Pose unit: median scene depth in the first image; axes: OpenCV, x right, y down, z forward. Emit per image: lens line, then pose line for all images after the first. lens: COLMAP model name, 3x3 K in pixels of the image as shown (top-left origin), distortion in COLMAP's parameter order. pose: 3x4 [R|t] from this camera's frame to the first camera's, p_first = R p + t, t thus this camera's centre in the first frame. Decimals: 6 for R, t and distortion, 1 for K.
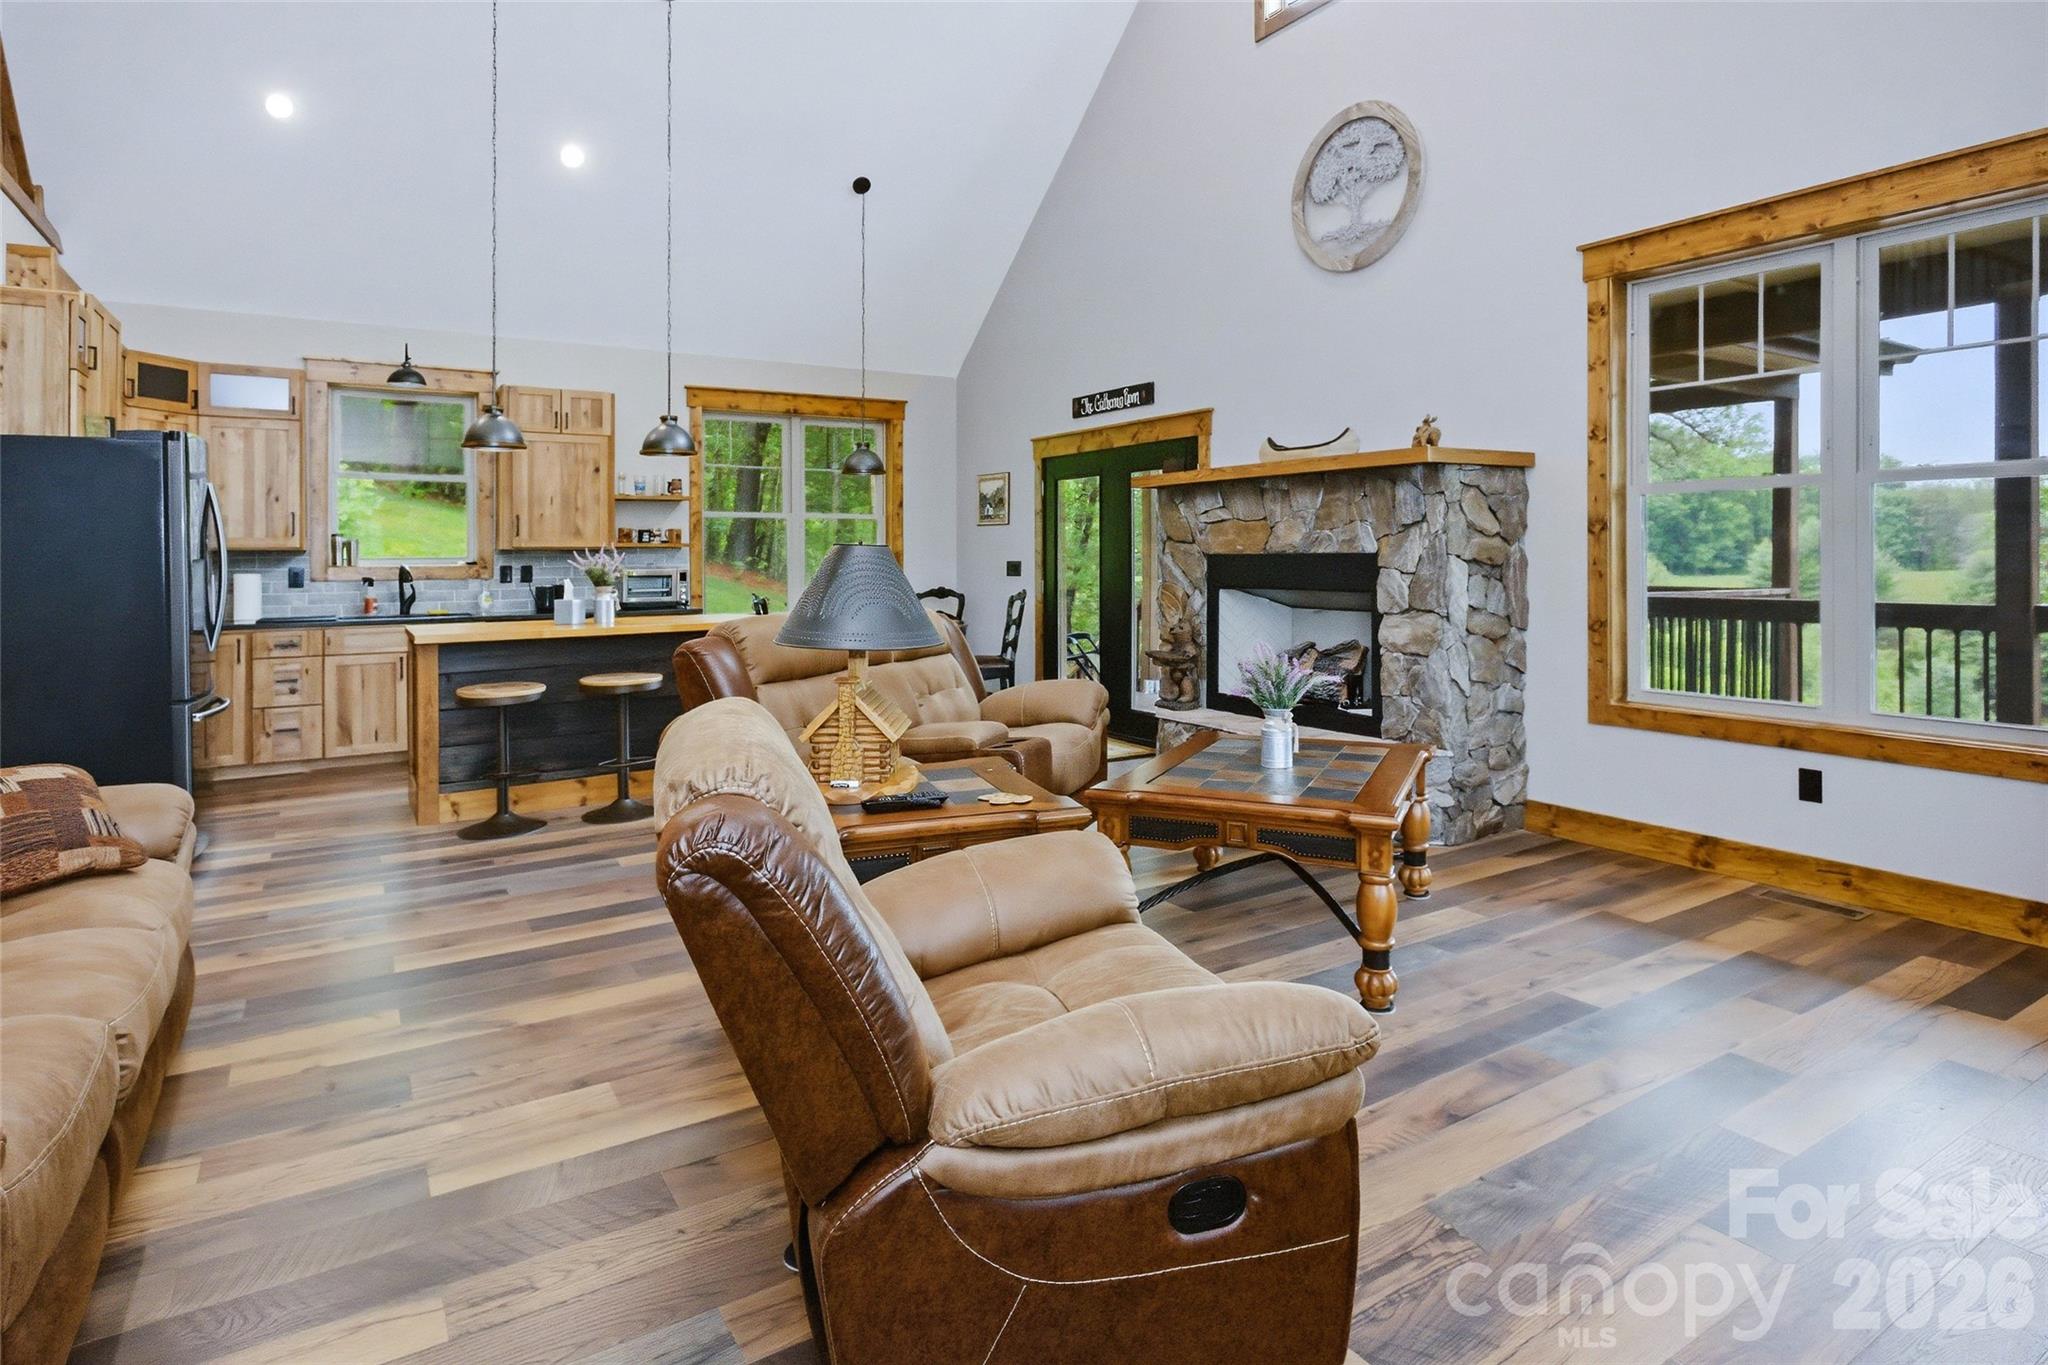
lens RADIAL K [[1102.2, 0, 1022.5], [0, 1102.2, 534.9], [0, 0, 1]] dist [0.000971, -0.000311]
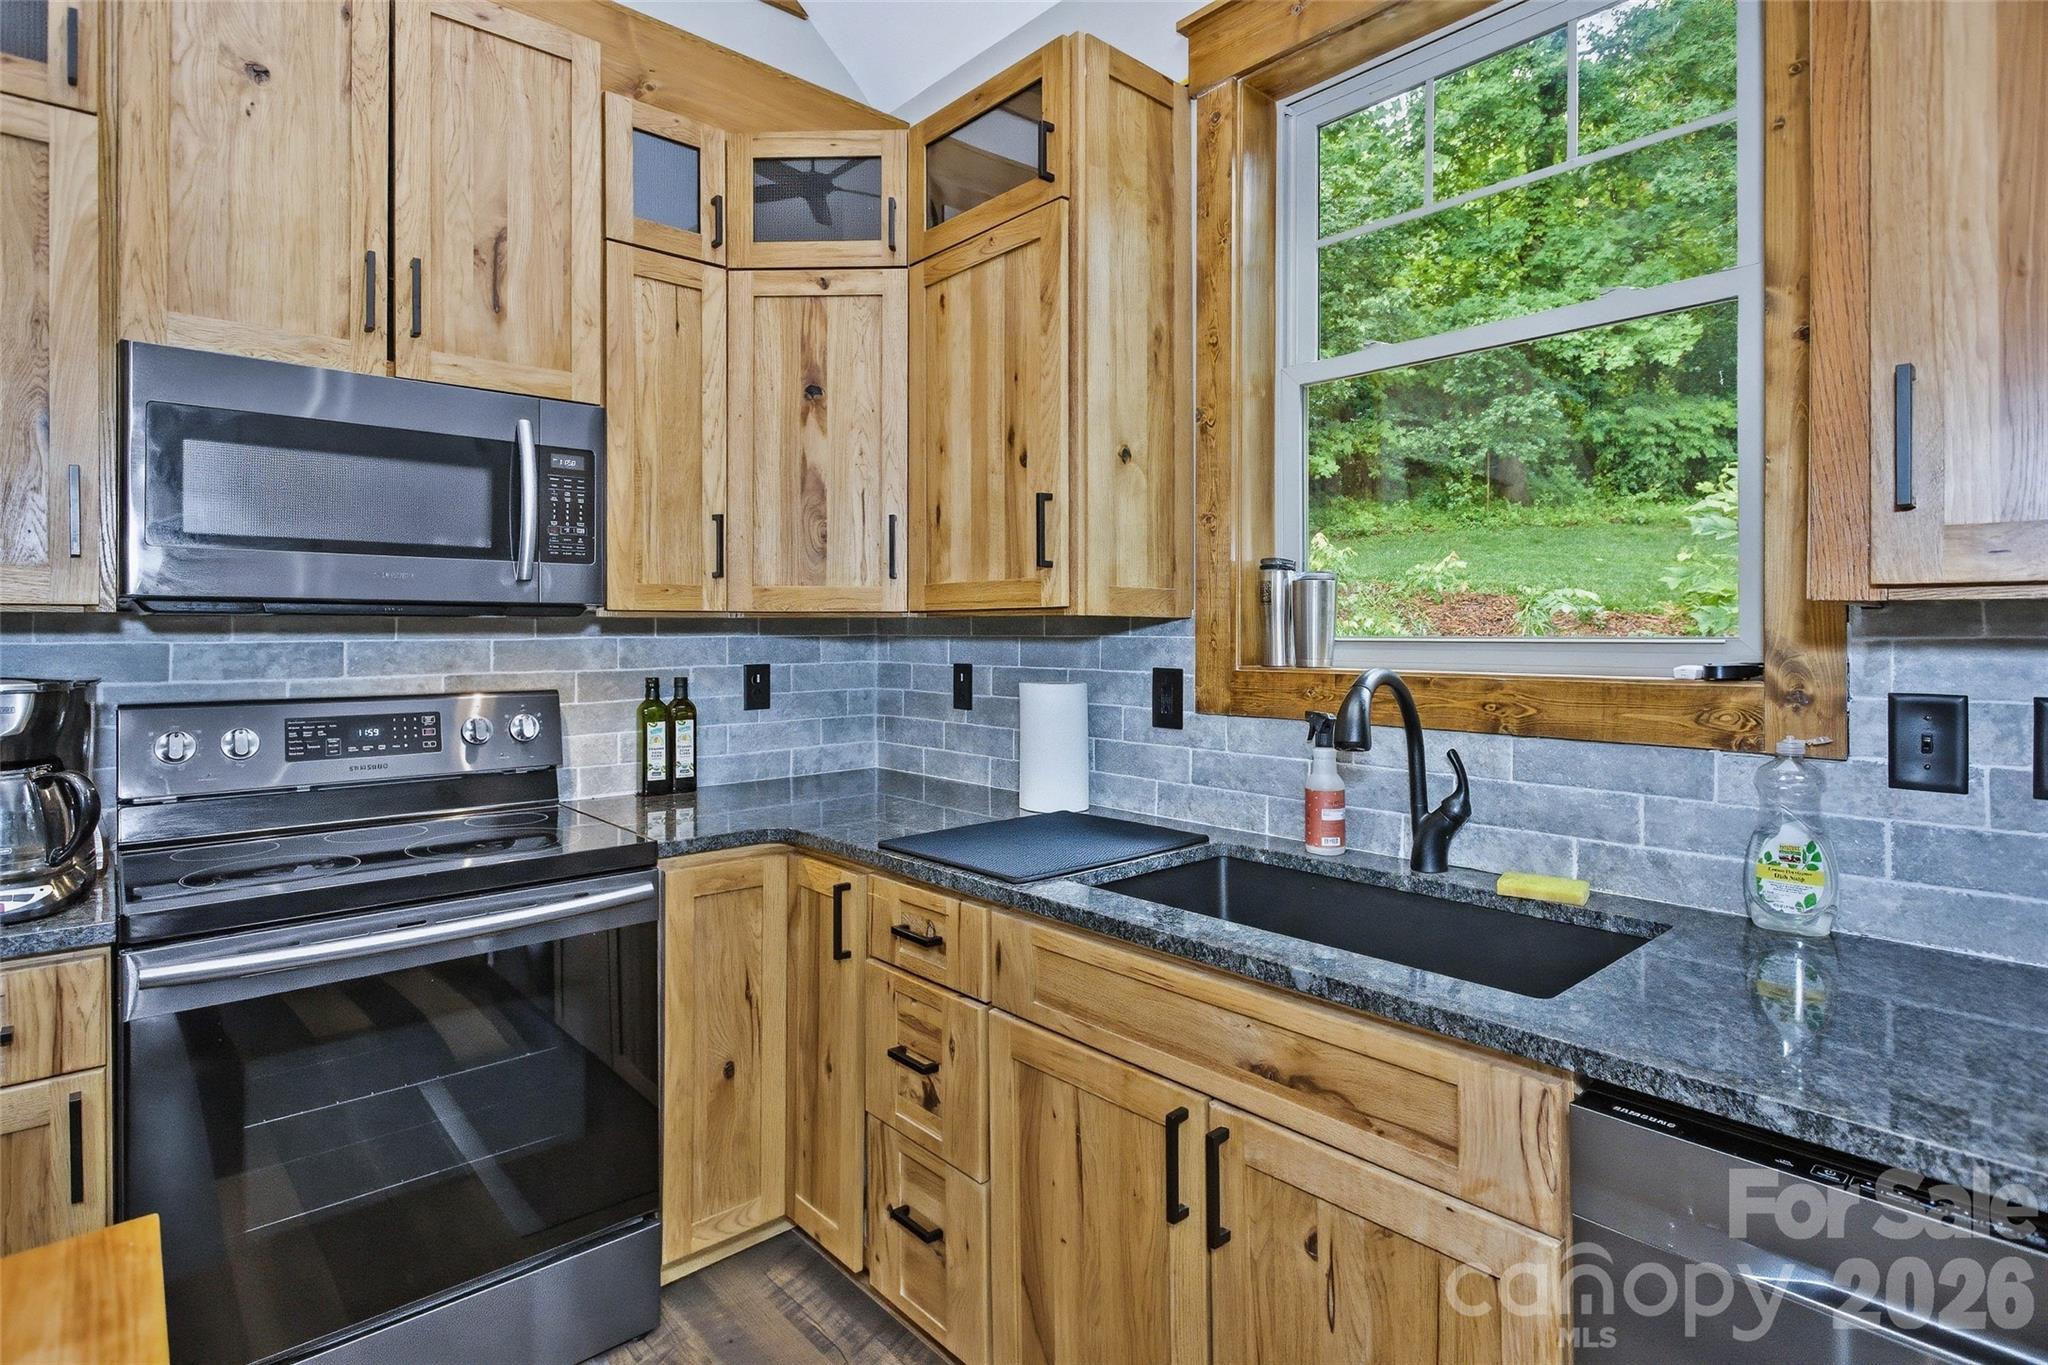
lens RADIAL K [[1036.7, 0, 1020.3], [0, 1036.7, 622.3], [0, 0, 1]] dist [-0.000608, 0.000409]
pose [[0.169148, -0.000884, -0.985590, -0.346206], [0.019804, 0.999801, 0.002502, 0.013728], [0.985392, -0.019942, 0.169132, 0.874493]]
